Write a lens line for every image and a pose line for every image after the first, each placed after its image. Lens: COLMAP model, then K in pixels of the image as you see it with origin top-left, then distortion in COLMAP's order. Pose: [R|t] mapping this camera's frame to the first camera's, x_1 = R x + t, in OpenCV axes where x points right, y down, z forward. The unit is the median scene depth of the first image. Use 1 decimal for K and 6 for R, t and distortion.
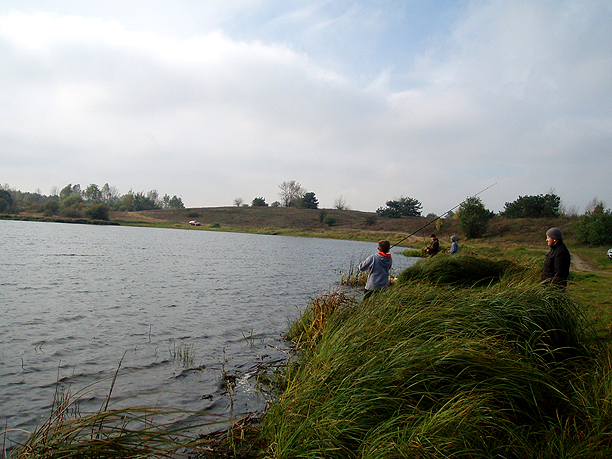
lens RADIAL K [[655.9, 0, 306.0], [0, 655.9, 229.5], [0, 0, 1]] dist [-0.129026, 0.017568]
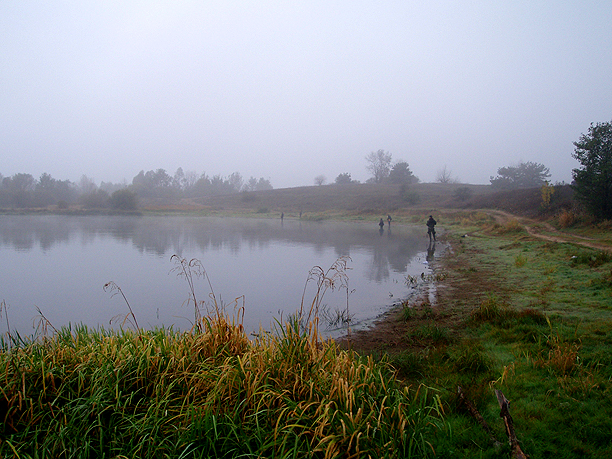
lens RADIAL K [[643.7, 0, 306.0], [0, 643.7, 229.5], [0, 0, 1]] dist [-0.137093, -0.002366]
pose [[0.973187, -0.034763, -0.227374, 0.065503], [0.040753, 0.998934, 0.021703, 0.001440], [0.226377, -0.030387, 0.973566, 0.229453]]
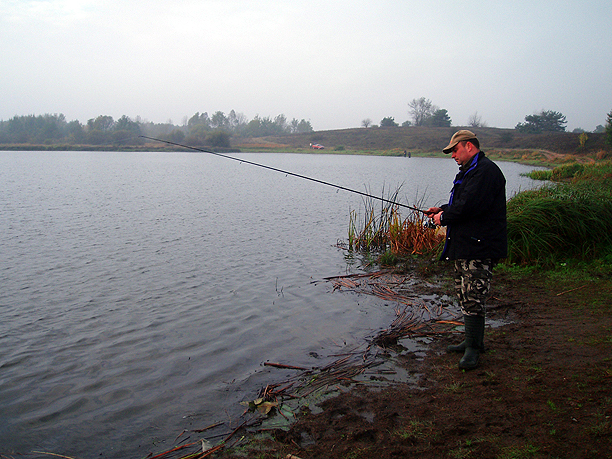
lens RADIAL K [[655.9, 0, 306.0], [0, 655.9, 229.5], [0, 0, 1]] dist [-0.129026, 0.017568]
pose [[0.976831, -0.011061, -0.213727, 0.013210], [0.036107, 0.992866, 0.113641, 0.000874], [0.210946, -0.118725, 0.970261, 0.046546]]
